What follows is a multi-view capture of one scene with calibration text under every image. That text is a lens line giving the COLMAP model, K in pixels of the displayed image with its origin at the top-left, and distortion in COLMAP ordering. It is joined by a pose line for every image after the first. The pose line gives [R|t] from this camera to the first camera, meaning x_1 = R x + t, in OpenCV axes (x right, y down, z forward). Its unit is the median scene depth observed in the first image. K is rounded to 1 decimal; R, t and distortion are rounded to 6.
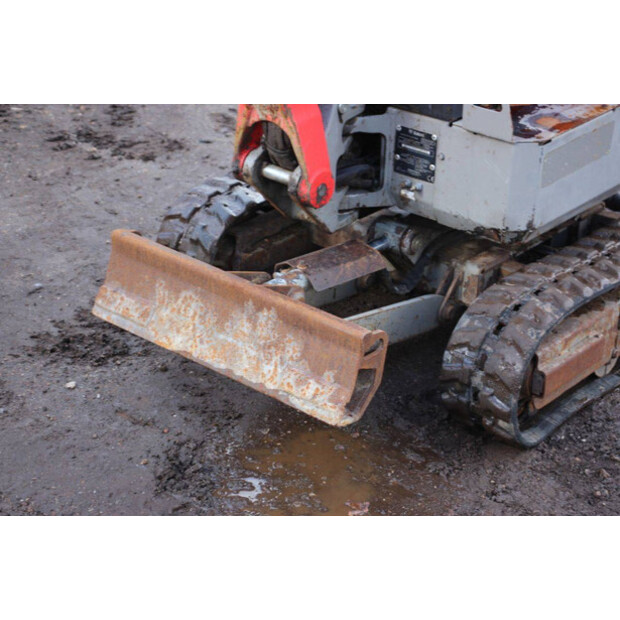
lens RADIAL K [[1538.0, 0, 292.6], [0, 1538.0, 310.7], [0, 0, 1]] dist [0.488178, -0.138019]
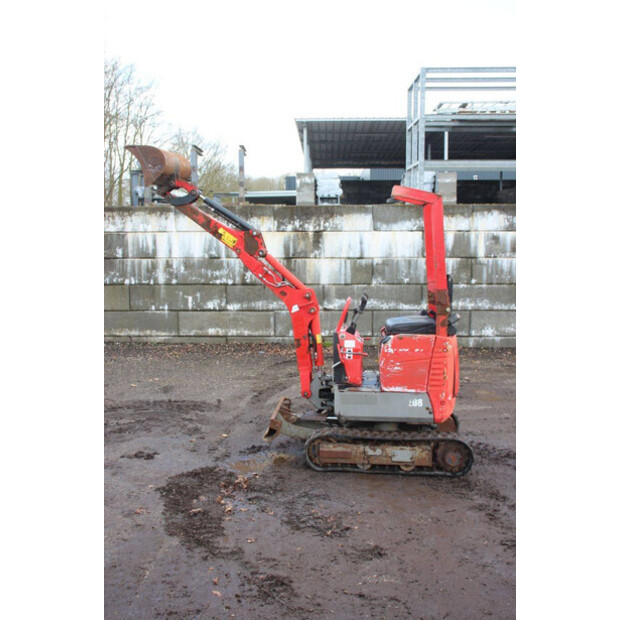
lens RADIAL K [[668.9, 0, 310.0], [0, 668.9, 310.0], [0, 0, 1]] dist [-0.063880, 0.024180]
pose [[0.570046, 0.073446, -0.818323, 1.381315], [-0.359474, 0.917903, -0.168027, 0.010395], [0.738800, 0.389949, 0.549649, -0.009186]]
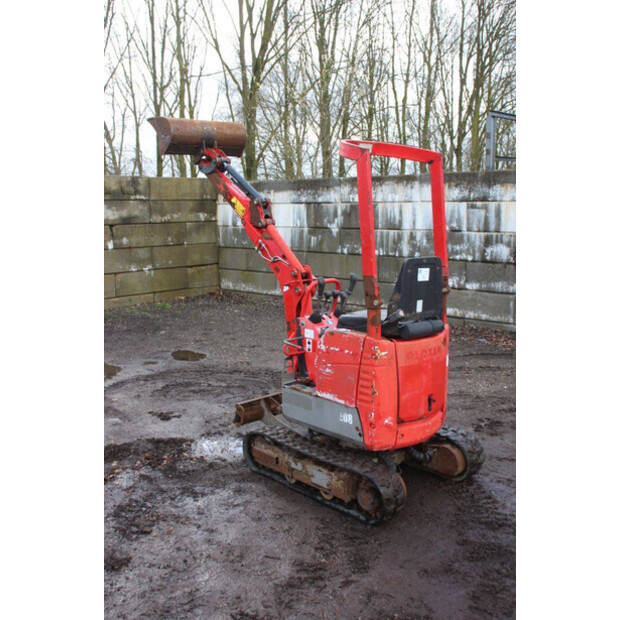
lens RADIAL K [[668.9, 0, 310.0], [0, 668.9, 310.0], [0, 0, 1]] dist [-0.063880, 0.024180]
pose [[-0.117728, 0.132818, -0.984124, 1.446353], [-0.445057, 0.878858, 0.171852, -0.492617], [0.887730, 0.458223, -0.044354, 1.014358]]
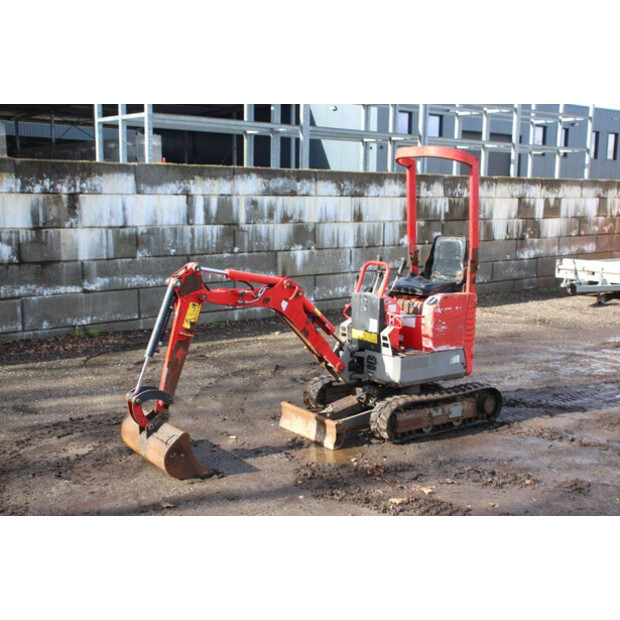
lens RADIAL K [[767.7, 0, 310.0], [0, 767.7, 310.0], [0, 0, 1]] dist [-0.015727, 0.200166]
pose [[0.971753, 0.016333, -0.235433, 0.363111], [-0.092459, 0.944202, -0.316125, 0.361046], [0.217133, 0.328963, 0.919041, -0.694331]]
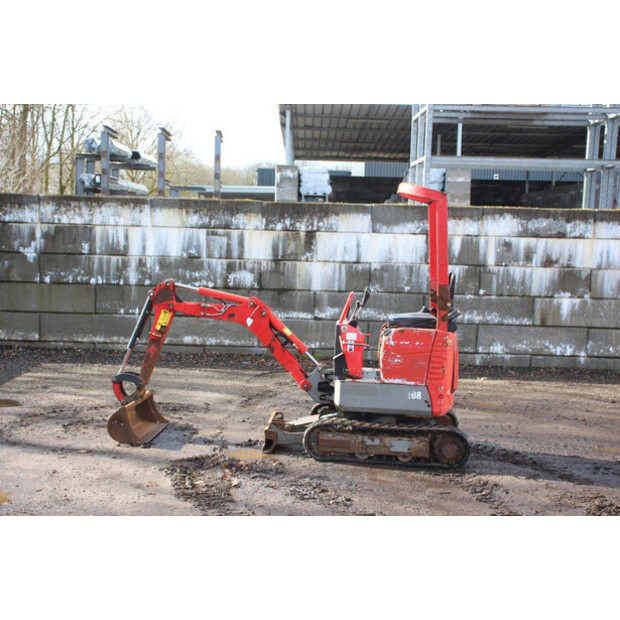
lens RADIAL K [[865.5, 0, 310.0], [0, 865.5, 310.0], [0, 0, 1]] dist [0.009403, 0.422569]
pose [[0.595103, 0.060335, -0.801382, 1.754415], [-0.379013, 0.900387, -0.213665, 0.210265], [0.708662, 0.430886, 0.558690, -0.300695]]
